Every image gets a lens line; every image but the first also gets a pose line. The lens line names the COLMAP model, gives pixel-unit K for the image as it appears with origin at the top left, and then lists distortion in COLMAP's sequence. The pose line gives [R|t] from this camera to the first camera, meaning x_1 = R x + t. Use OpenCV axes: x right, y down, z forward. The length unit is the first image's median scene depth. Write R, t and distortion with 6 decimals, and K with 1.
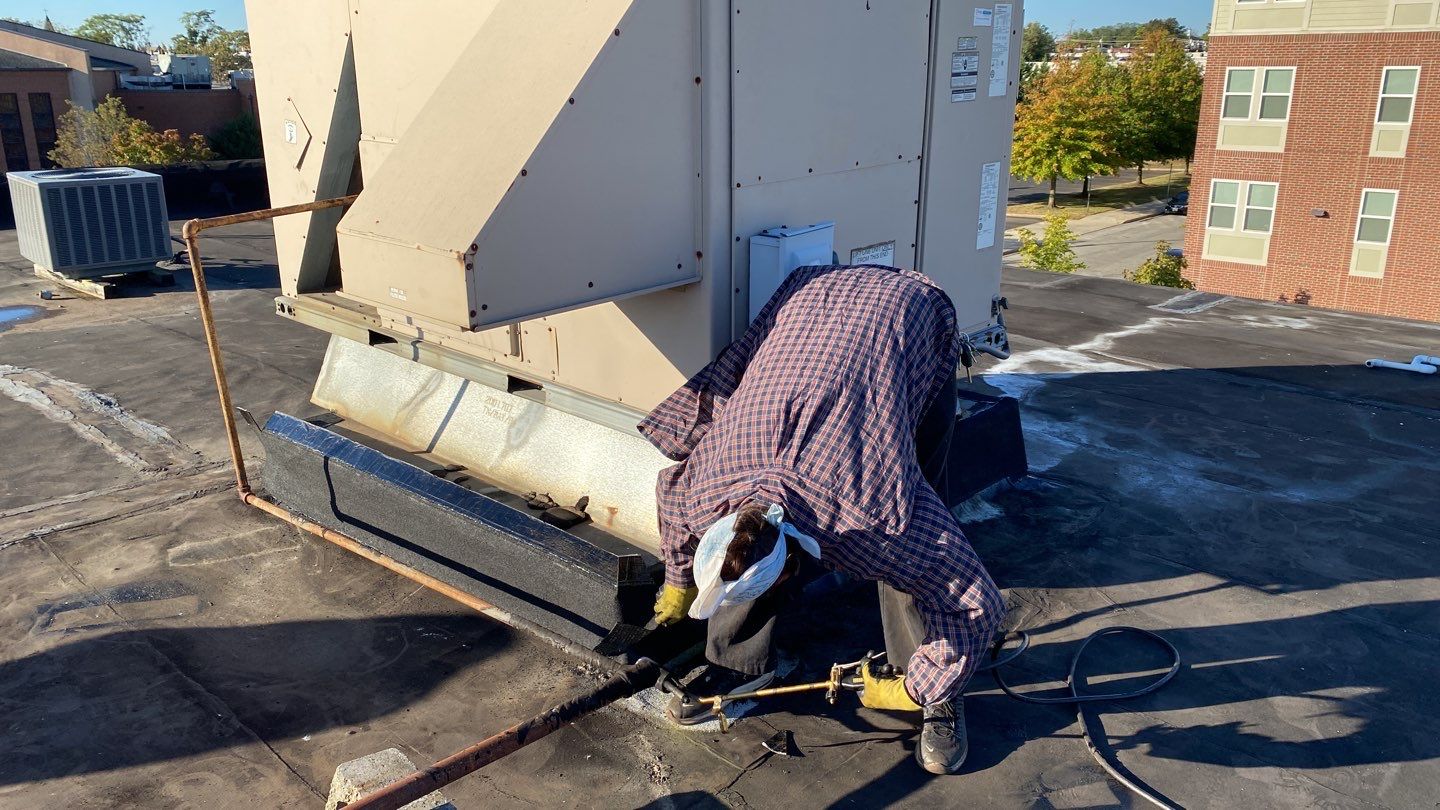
lens RADIAL K [[1110.8, 0, 723.6], [0, 1110.8, 396.4], [0, 0, 1]] dist [0.024897, -0.006544]
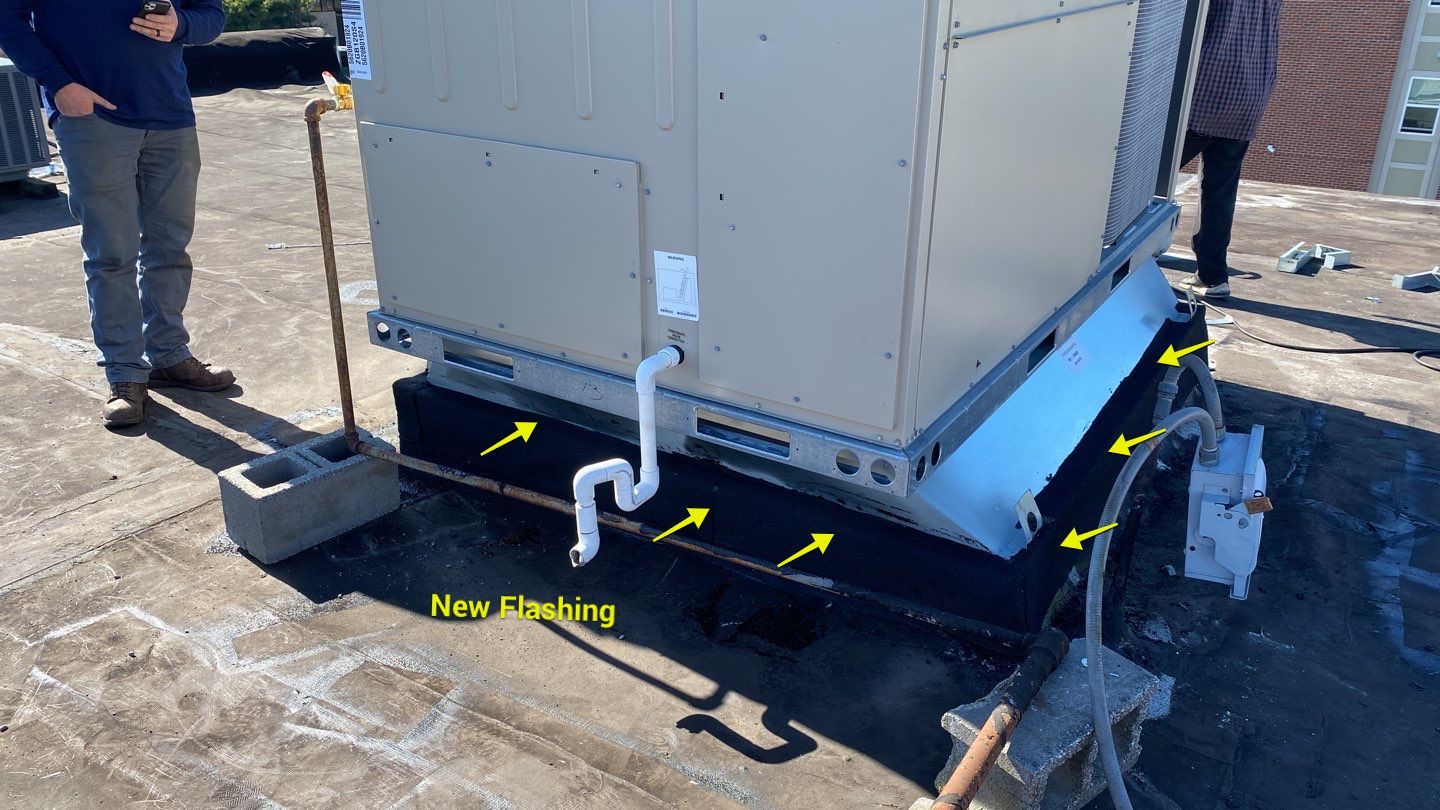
lens RADIAL K [[1094.2, 0, 715.7], [0, 1094.2, 409.9], [0, 0, 1]] dist [0.053651, -0.067026]
pose [[0.985296, -0.059623, 0.160118, -0.309995], [0.040652, 0.992032, 0.119246, -0.034986], [-0.165952, -0.110983, 0.979869, 0.152360]]
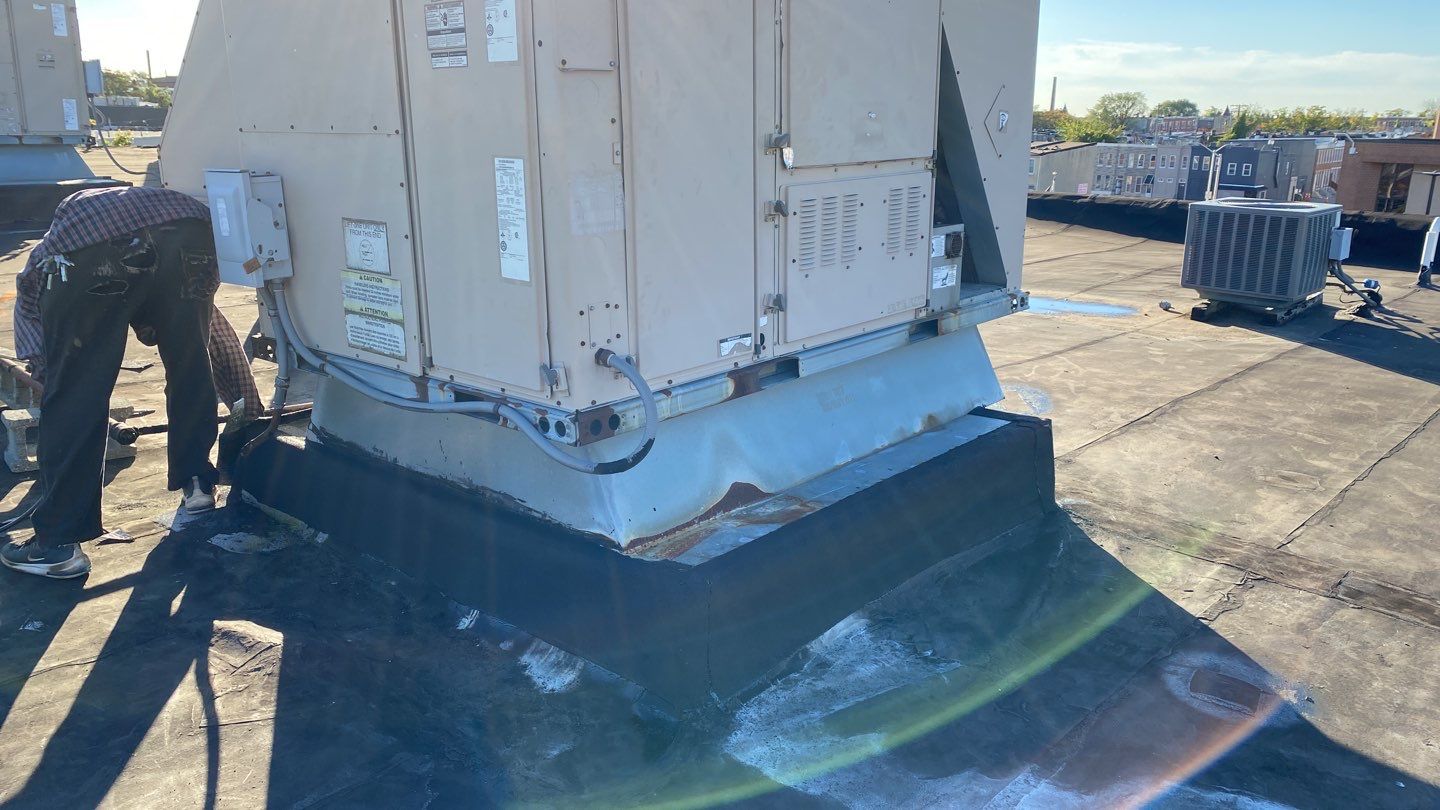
lens RADIAL K [[1114.9, 0, 720.0], [0, 1114.9, 405.0], [0, 0, 1]] dist [0.032653, -0.004817]
pose [[0.032288, 0.258410, -0.965496, 0.852967], [-0.306983, 0.921870, 0.236468, -0.241457], [0.951167, 0.288756, 0.109093, 0.965081]]
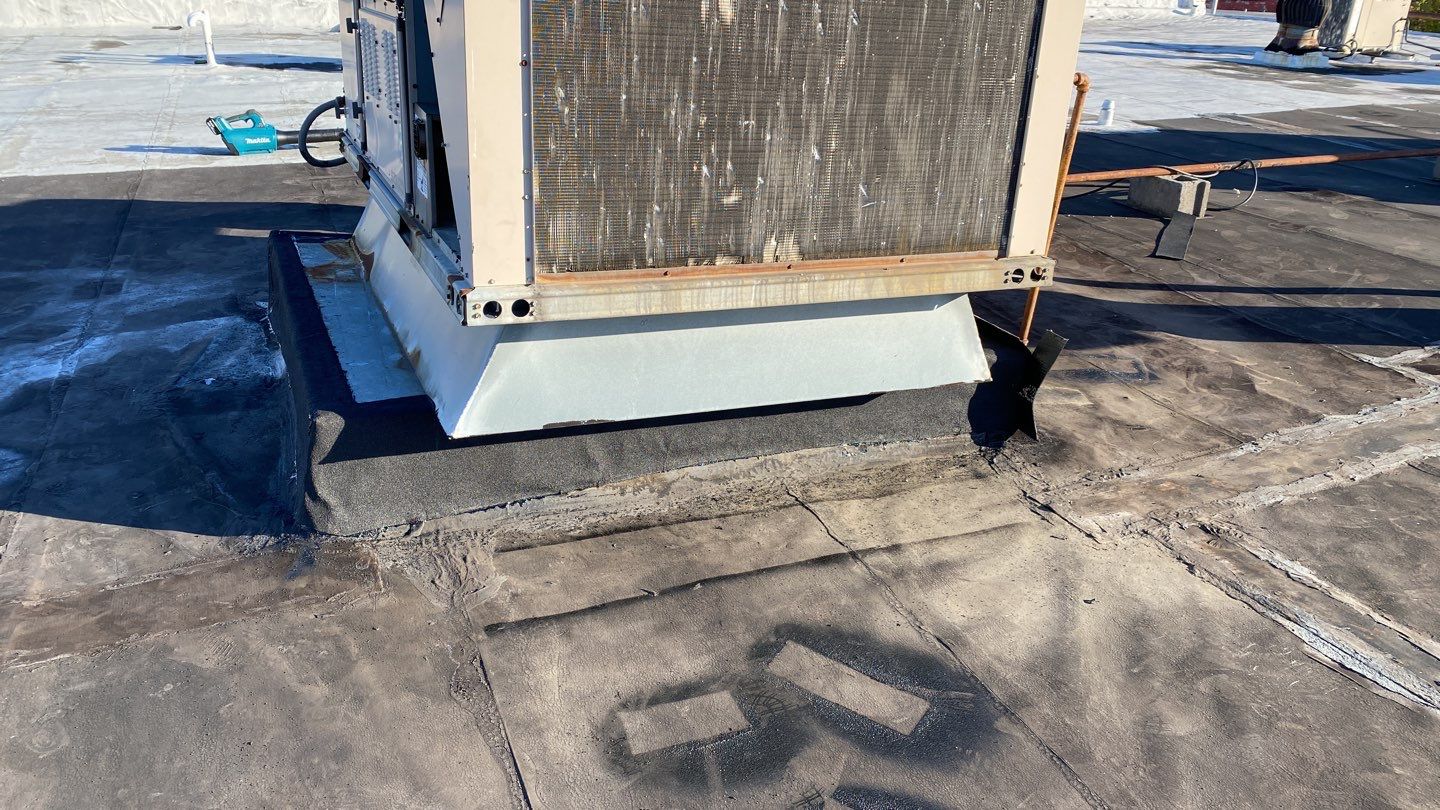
lens RADIAL K [[1094.2, 0, 715.7], [0, 1094.2, 409.9], [0, 0, 1]] dist [0.053651, -0.067026]
pose [[-0.911378, -0.199036, 0.360242, -0.496428], [0.070791, 0.786434, 0.613604, -0.462954], [-0.405436, 0.584727, -0.702649, 1.689938]]
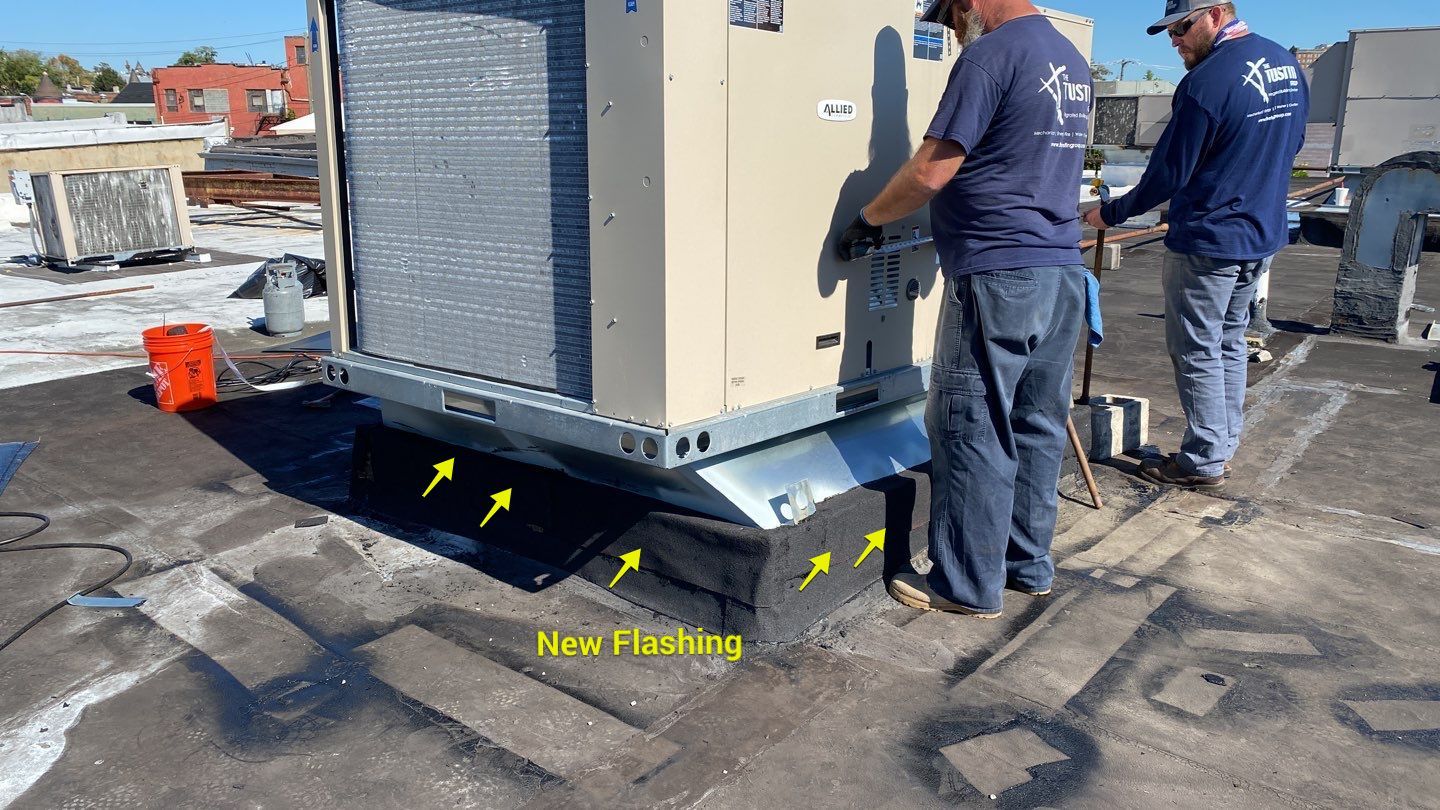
lens RADIAL K [[1110.8, 0, 723.6], [0, 1110.8, 396.4], [0, 0, 1]] dist [0.024897, -0.006544]
pose [[-0.999222, 0.005461, -0.039054, -0.006080], [-0.014897, 0.864694, 0.502078, -0.516153], [0.036512, 0.502269, -0.863940, 1.903510]]
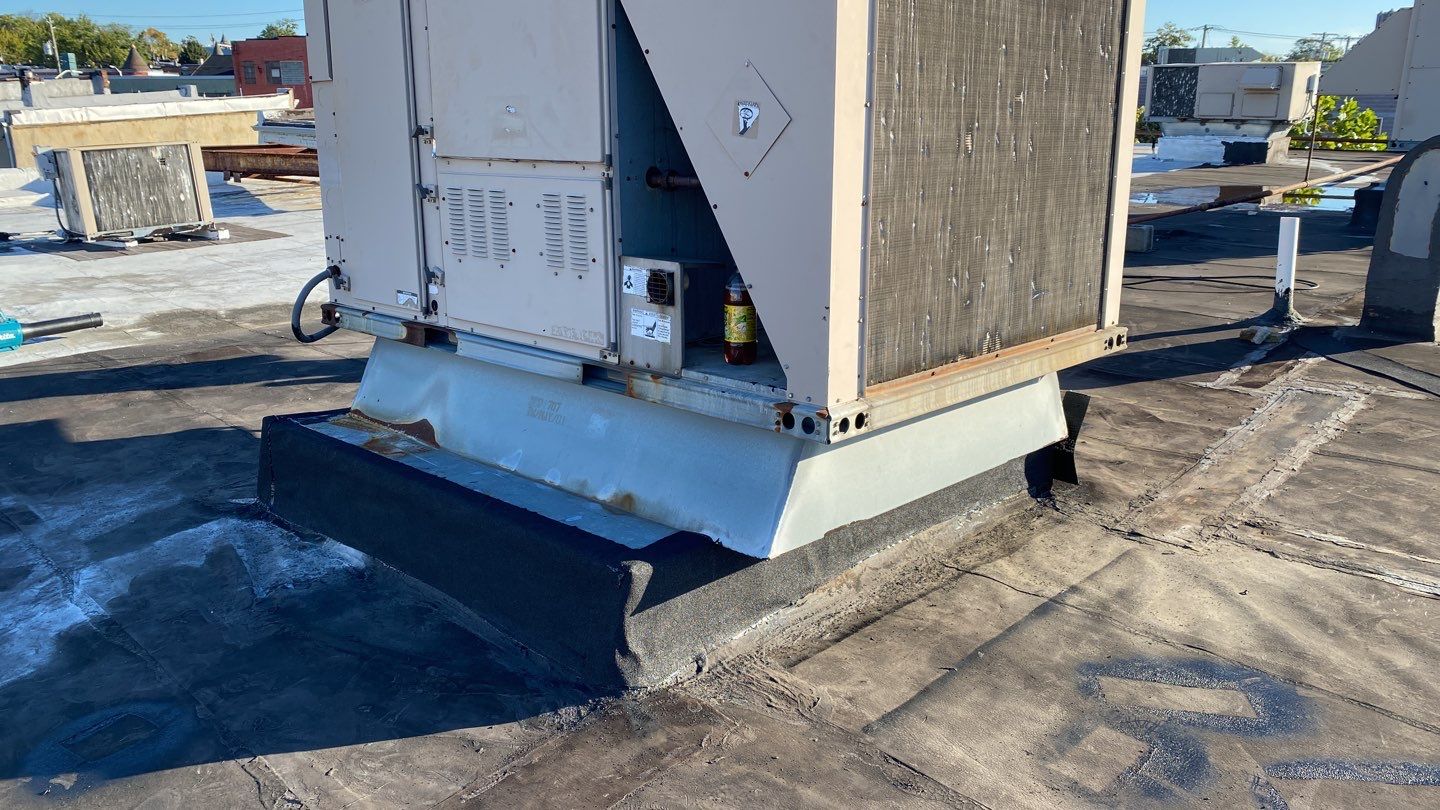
lens RADIAL K [[1110.8, 0, 723.6], [0, 1110.8, 396.4], [0, 0, 1]] dist [0.024897, -0.006544]
pose [[-0.999767, -0.006826, 0.020459, -0.129282], [0.004907, 0.851723, 0.523970, -0.502817], [-0.021002, 0.523948, -0.851491, 1.827108]]
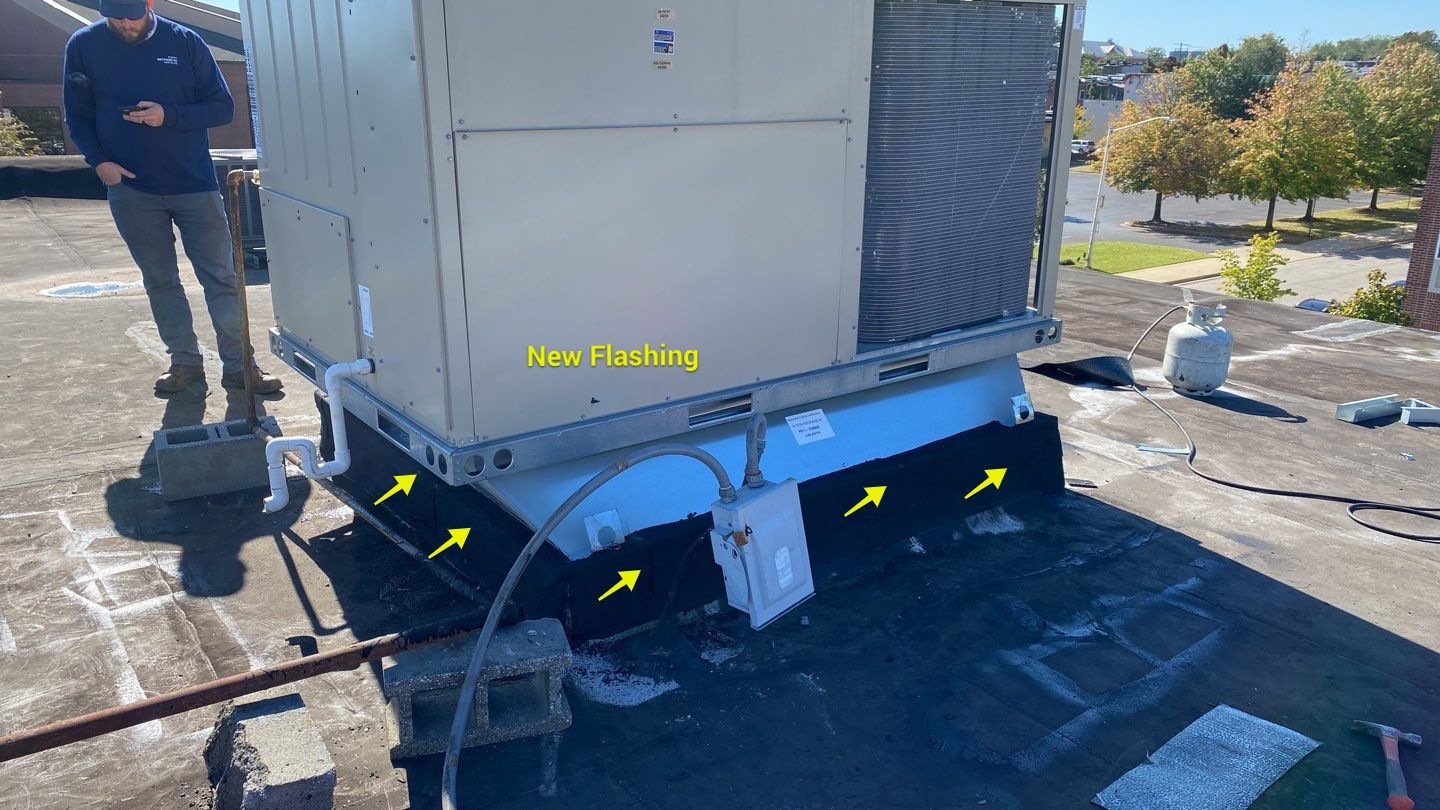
lens RADIAL K [[1094.2, 0, 715.7], [0, 1094.2, 409.9], [0, 0, 1]] dist [0.053651, -0.067026]
pose [[0.982663, 0.072234, -0.170748, 0.144759], [-0.070492, 0.997380, 0.016254, 0.007020], [0.171474, -0.003936, 0.985181, 0.014923]]
